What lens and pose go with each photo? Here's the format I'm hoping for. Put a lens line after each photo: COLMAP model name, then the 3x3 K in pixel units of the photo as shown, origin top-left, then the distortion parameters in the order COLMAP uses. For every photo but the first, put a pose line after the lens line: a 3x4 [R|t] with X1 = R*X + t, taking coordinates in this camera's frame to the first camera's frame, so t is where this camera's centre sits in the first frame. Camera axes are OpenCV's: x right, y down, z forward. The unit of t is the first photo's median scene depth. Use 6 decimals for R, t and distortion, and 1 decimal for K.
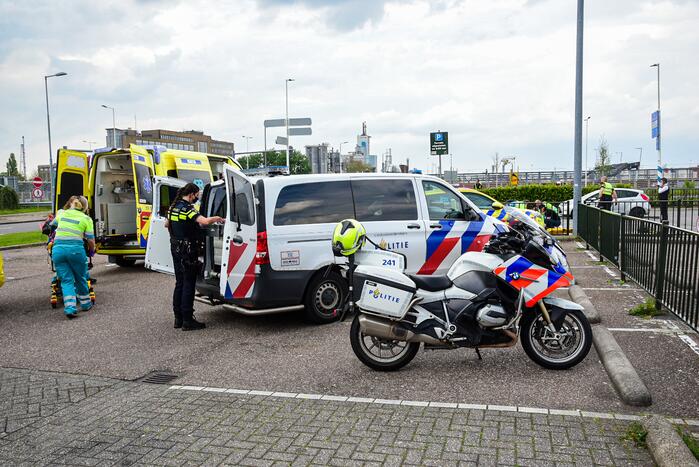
lens RADIAL K [[592.0, 0, 346.9], [0, 592.0, 232.8], [0, 0, 1]] dist [-0.023106, 0.087933]
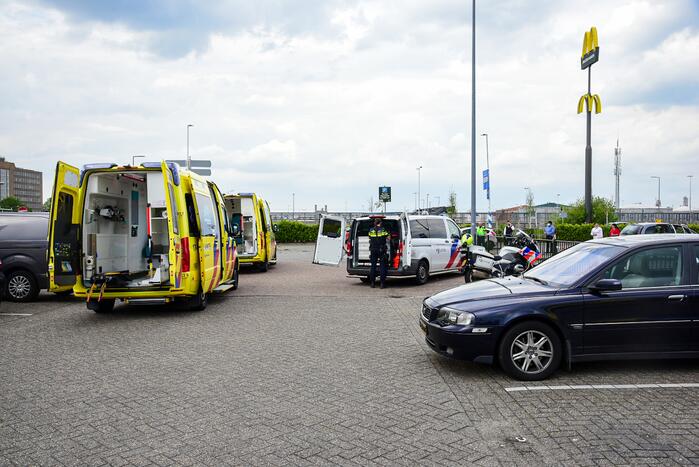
lens RADIAL K [[609.8, 0, 352.0], [0, 609.8, 234.3], [0, 0, 1]] dist [-0.000172, -0.005398]
pose [[0.954592, 0.016596, 0.297452, -0.147796], [0.001755, 0.998116, -0.061322, 0.016564], [-0.297910, 0.059060, 0.952765, -0.165885]]
